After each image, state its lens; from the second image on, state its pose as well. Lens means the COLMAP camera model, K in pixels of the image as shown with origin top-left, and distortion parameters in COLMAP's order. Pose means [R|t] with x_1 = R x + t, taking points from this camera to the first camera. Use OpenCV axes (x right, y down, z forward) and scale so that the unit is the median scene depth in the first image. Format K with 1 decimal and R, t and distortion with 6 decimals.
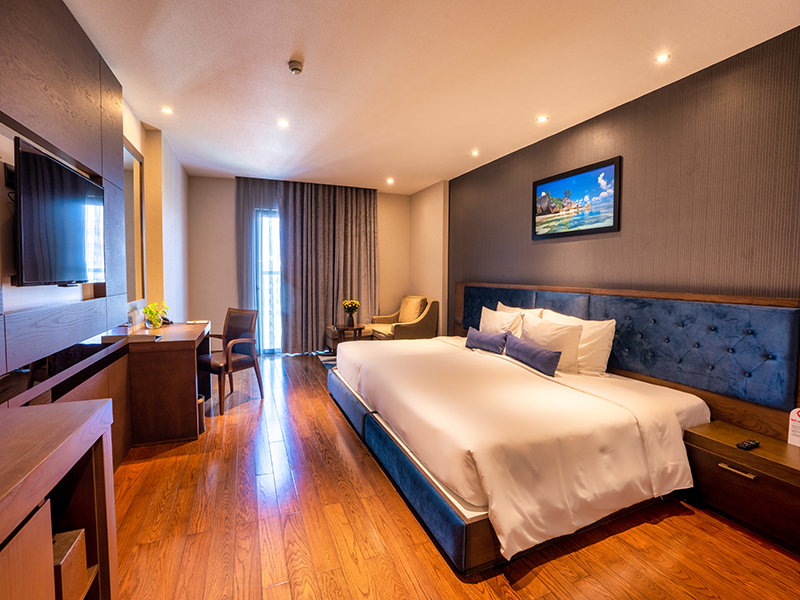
lens RADIAL K [[371.5, 0, 408.7], [0, 371.5, 302.0], [0, 0, 1]] dist [-0.043558, 0.007851]
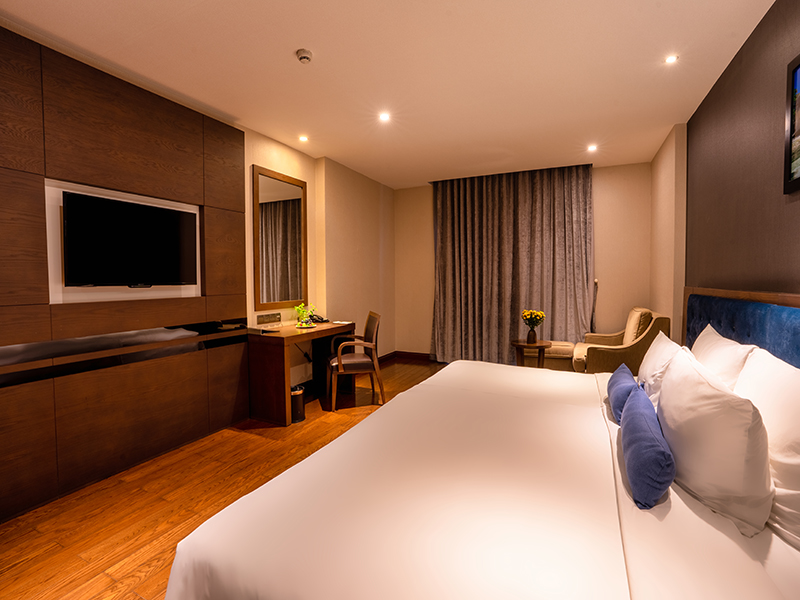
lens RADIAL K [[371.5, 0, 399.5], [0, 371.5, 295.0], [0, 0, 1]] dist [-0.043558, 0.007851]
pose [[0.644191, 0.008055, -0.764822, 0.393616], [-0.036337, 0.999138, -0.020083, -0.016041], [0.764001, 0.040729, 0.643928, 0.389869]]
